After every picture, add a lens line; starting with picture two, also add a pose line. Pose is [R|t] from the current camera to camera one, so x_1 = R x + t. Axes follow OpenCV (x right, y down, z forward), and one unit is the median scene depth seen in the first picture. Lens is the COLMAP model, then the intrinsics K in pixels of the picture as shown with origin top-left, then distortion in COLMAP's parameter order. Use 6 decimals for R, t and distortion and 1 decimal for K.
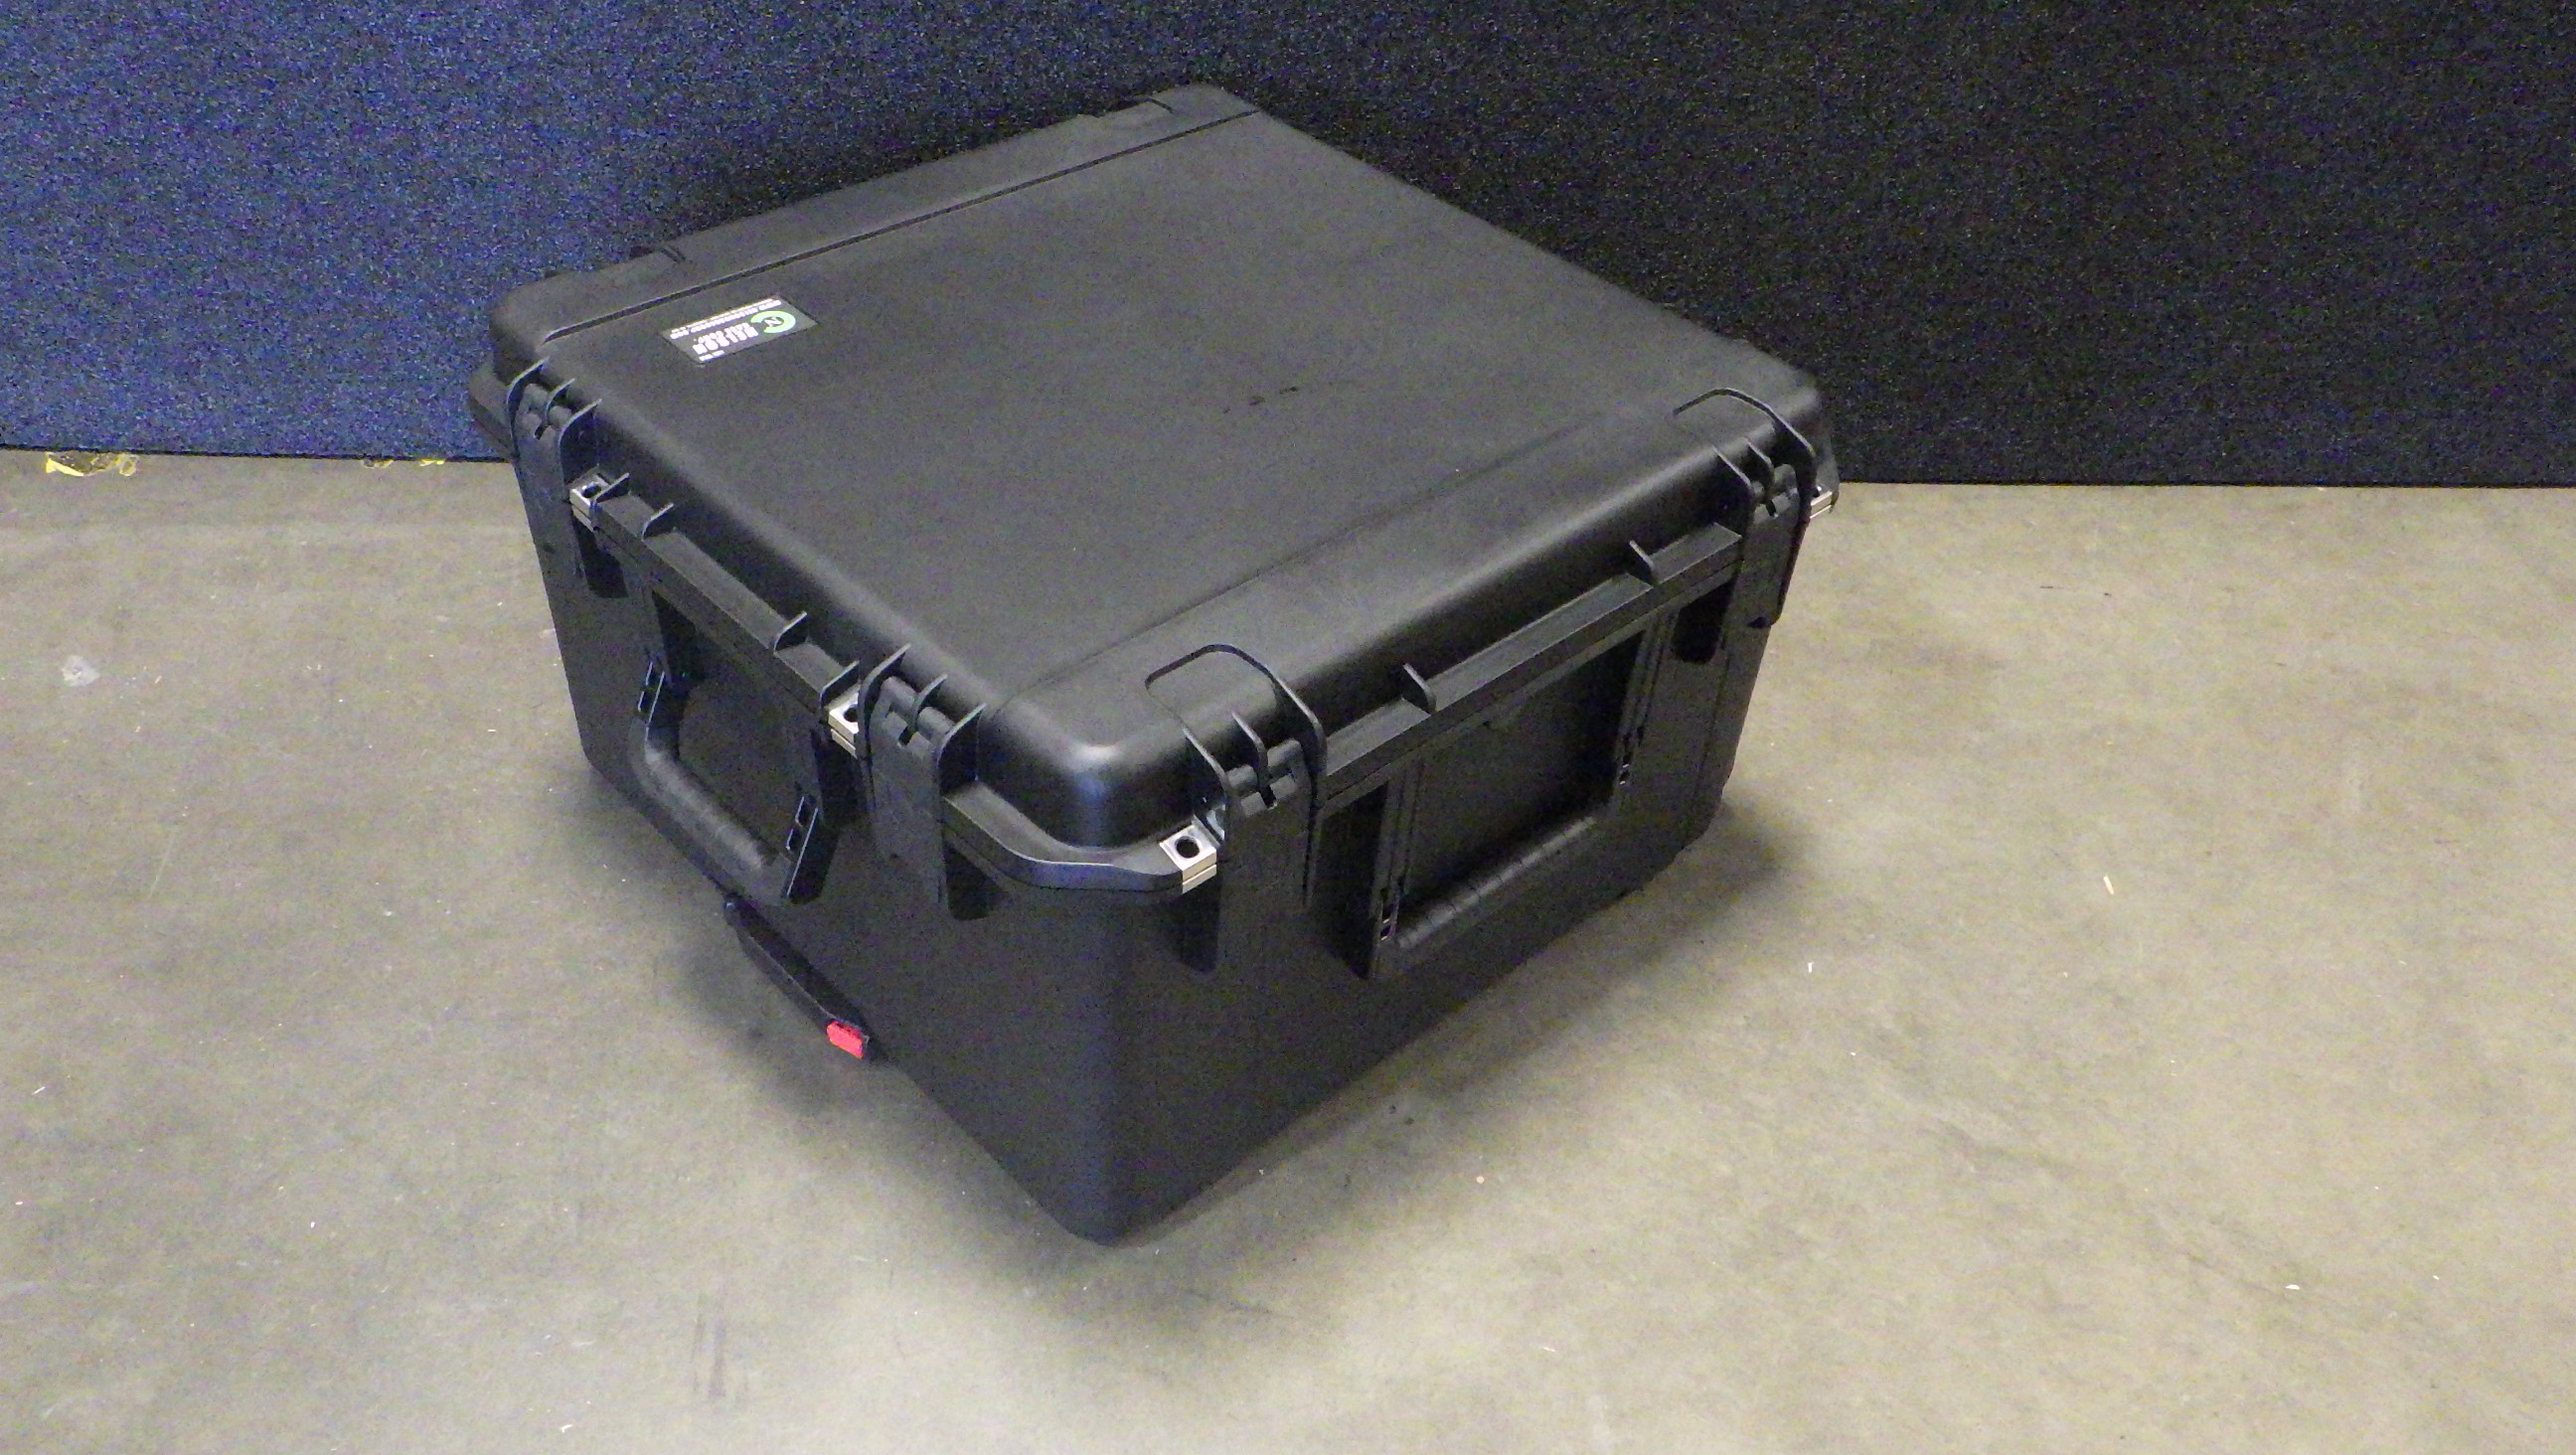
lens RADIAL K [[2125.2, 0, 1288.0], [0, 2125.2, 727.5], [0, 0, 1]] dist [0.001179, -0.002224]
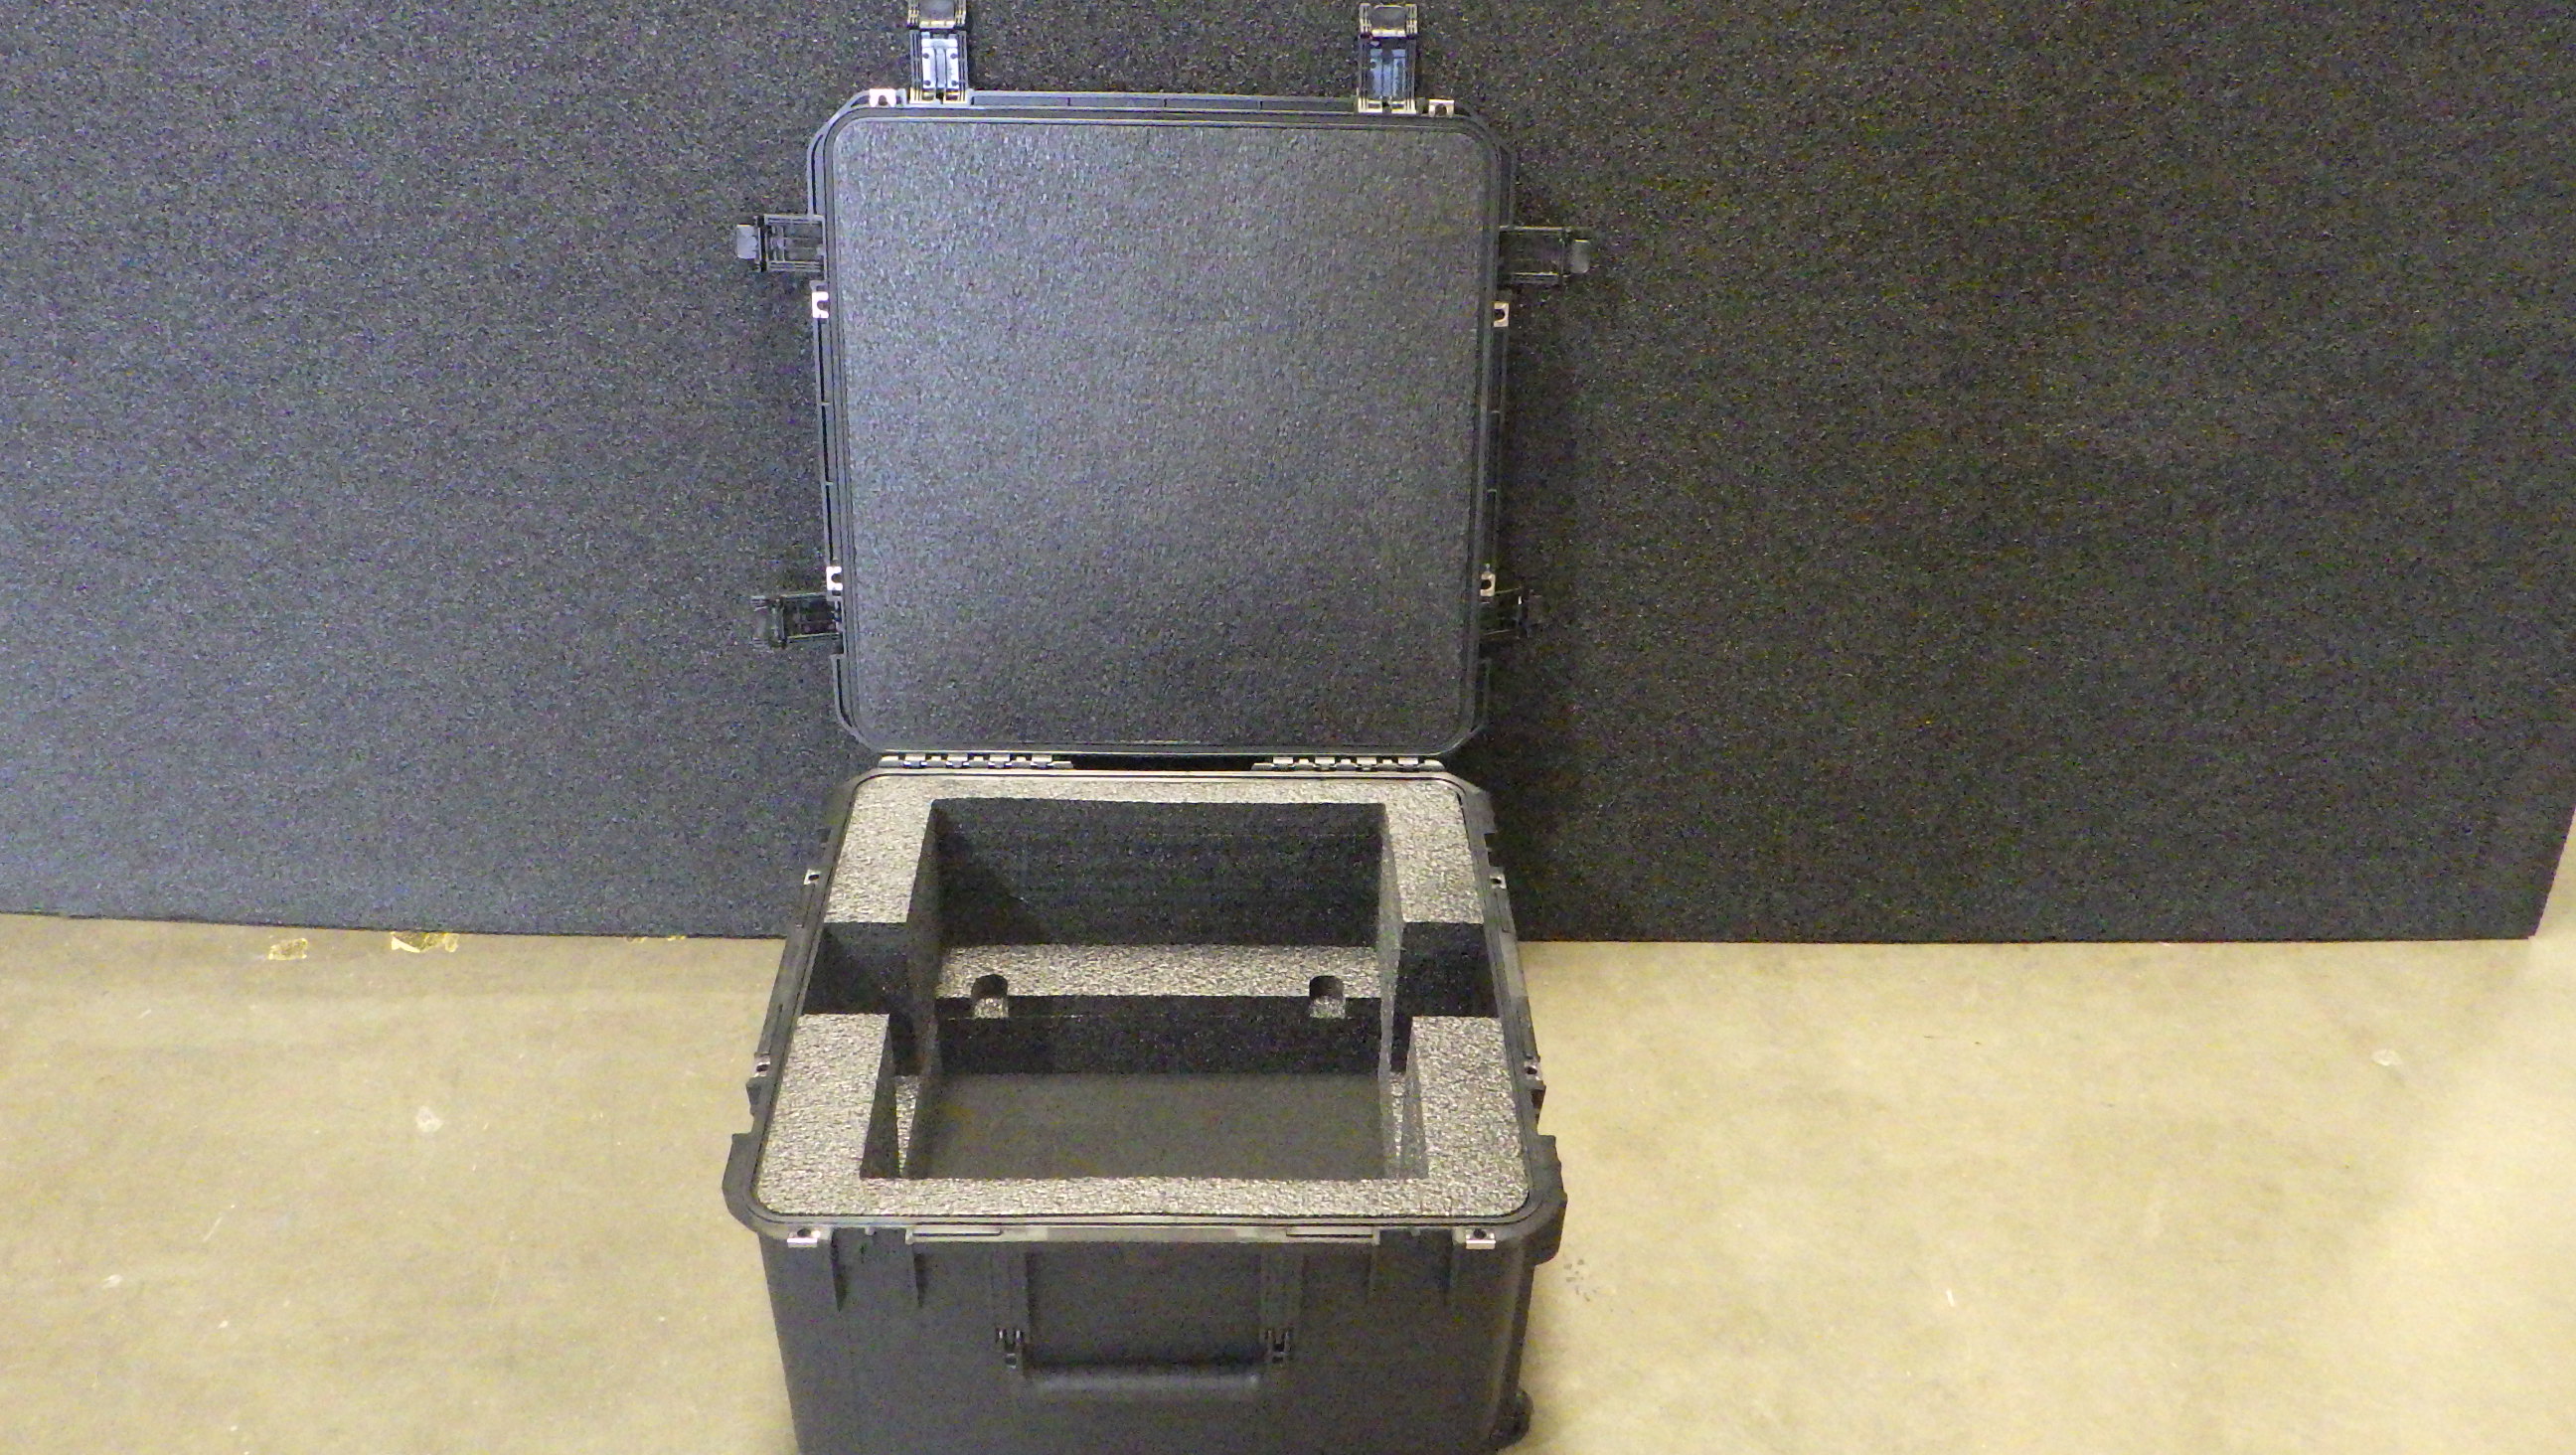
lens RADIAL K [[2125.2, 0, 1288.0], [0, 2125.2, 727.5], [0, 0, 1]] dist [0.001179, -0.002224]
pose [[0.998753, -0.005404, -0.049639, 0.046747], [-0.000328, 0.993394, -0.114749, -0.124171], [0.049931, 0.114622, 0.992154, -0.354894]]
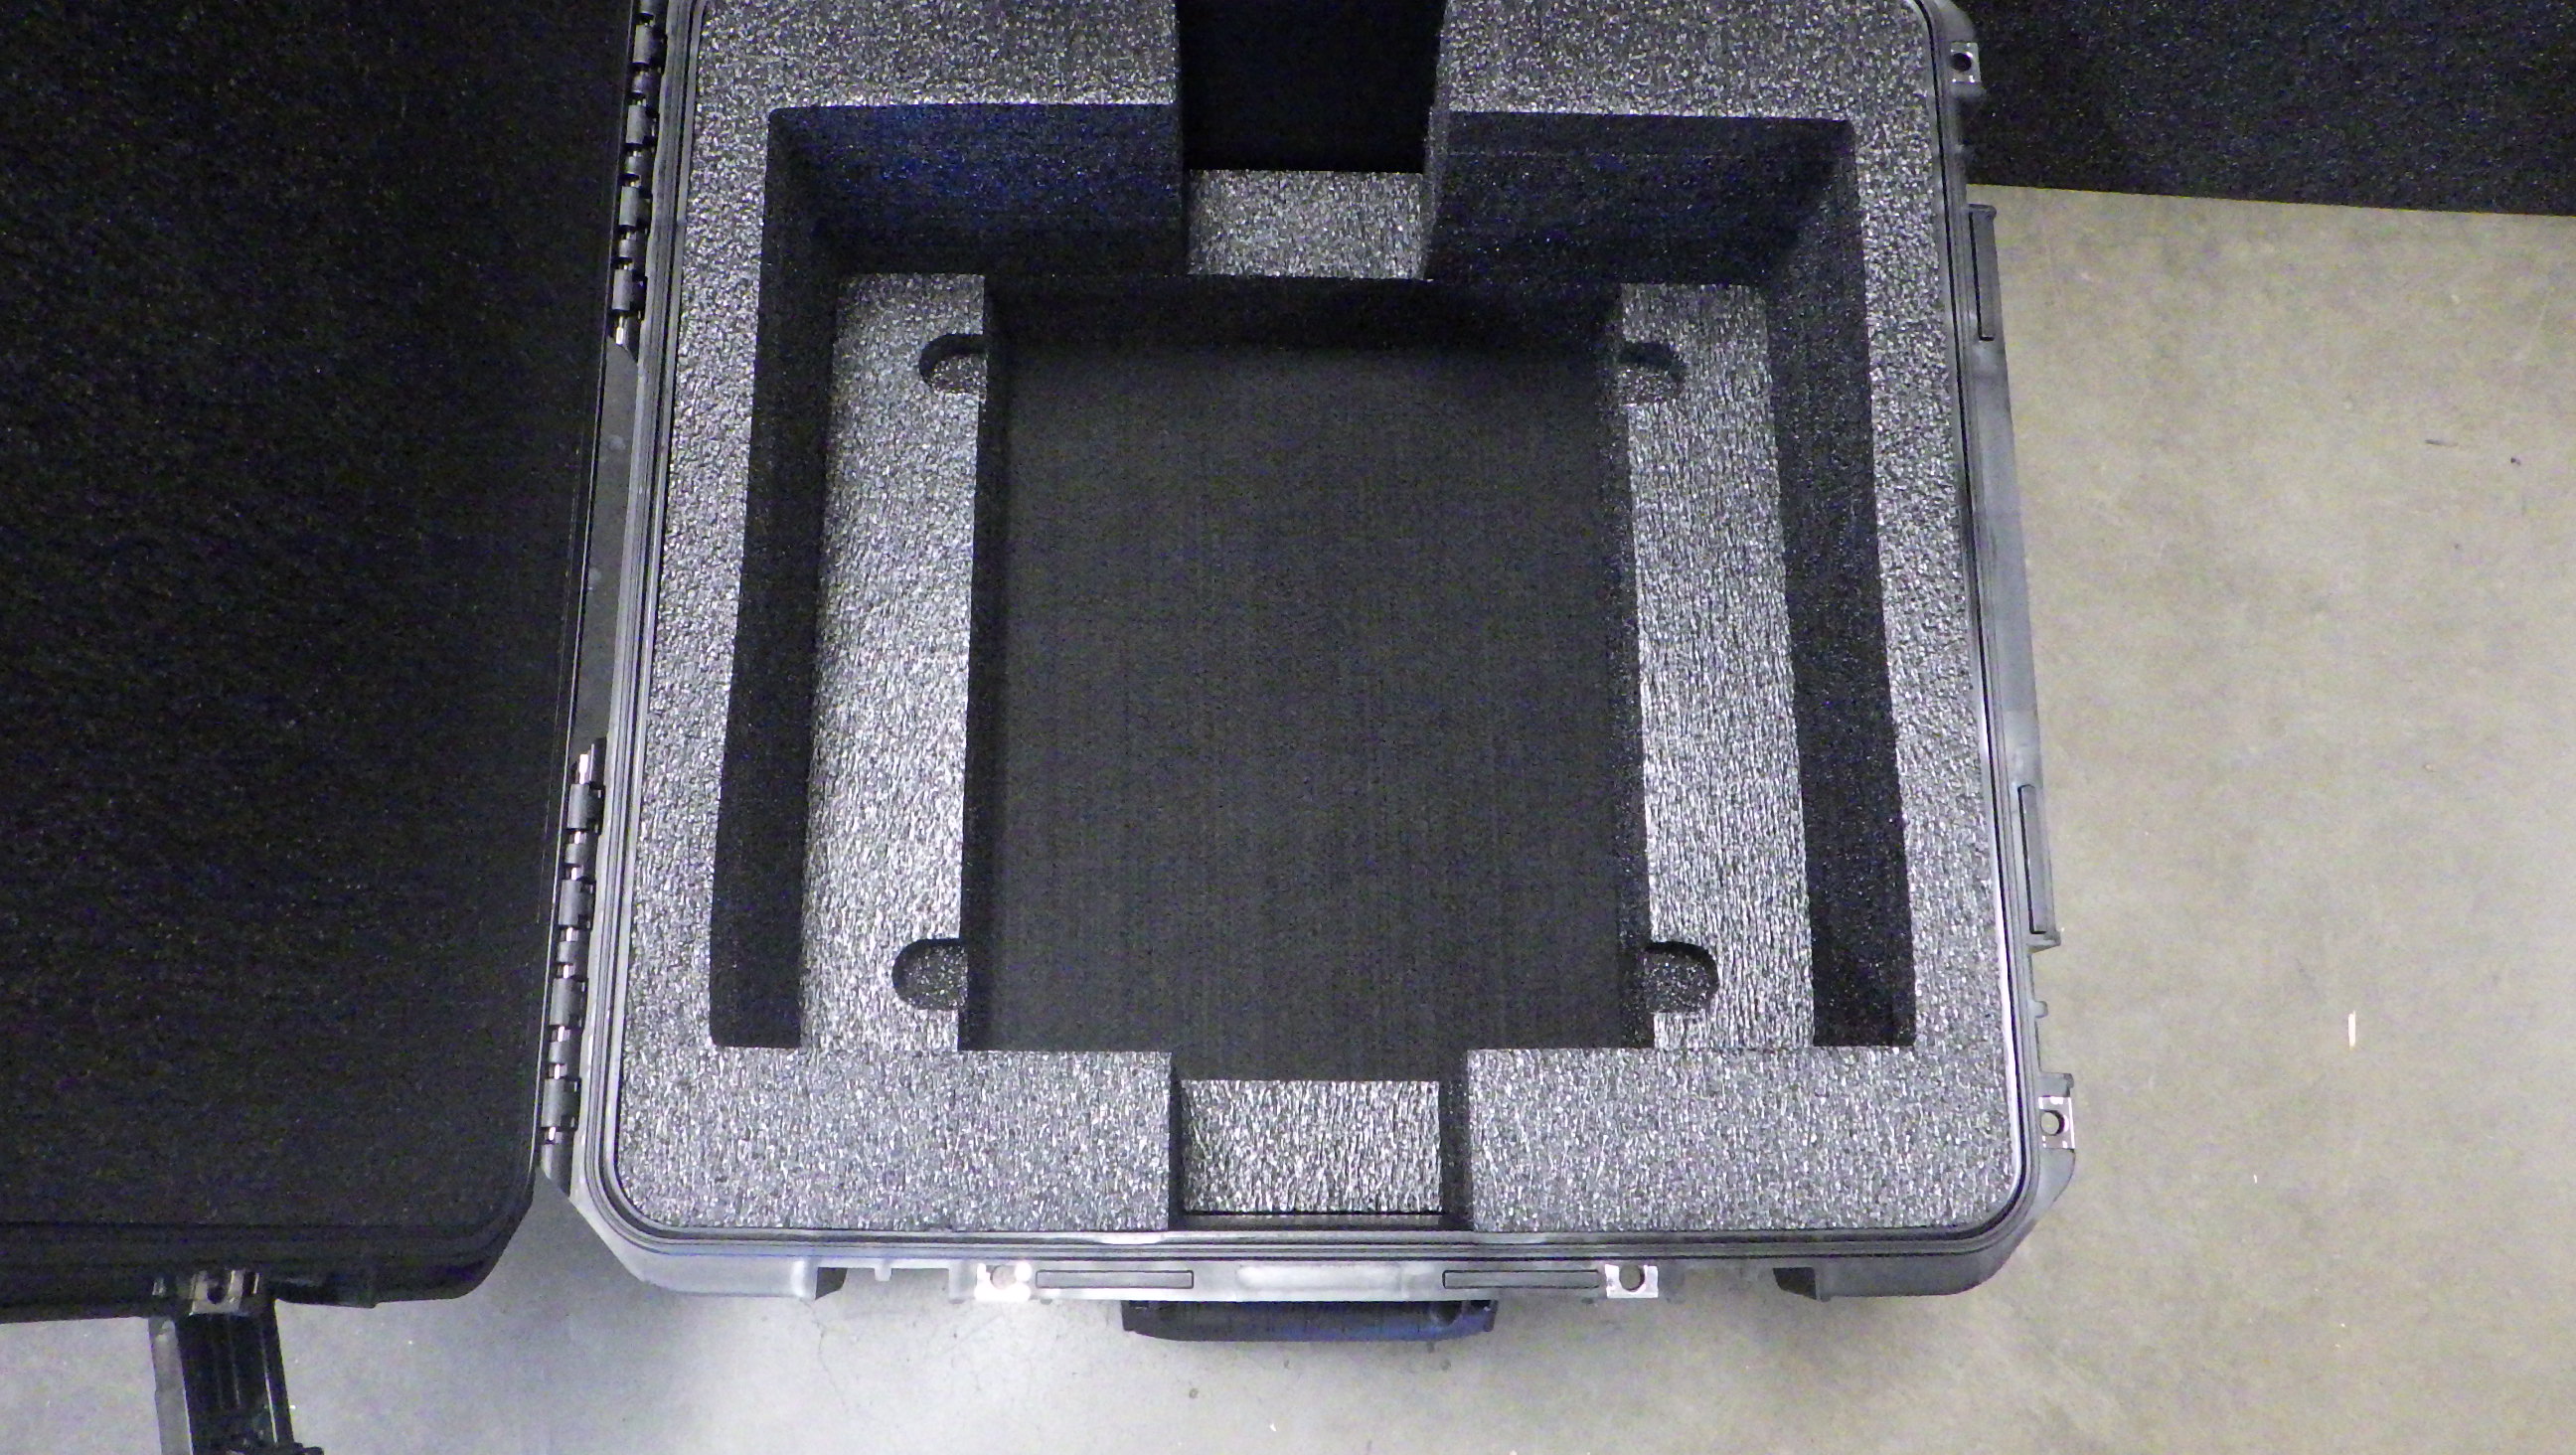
lens RADIAL K [[2134.2, 0, 1286.5], [0, 2134.2, 720.1], [0, 0, 1]] dist [-0.003893, 0.001320]
pose [[0.994303, 0.091021, -0.055470, 0.013112], [-0.040174, 0.802026, 0.595937, -0.494031], [0.098732, -0.590313, 0.801113, 0.373224]]
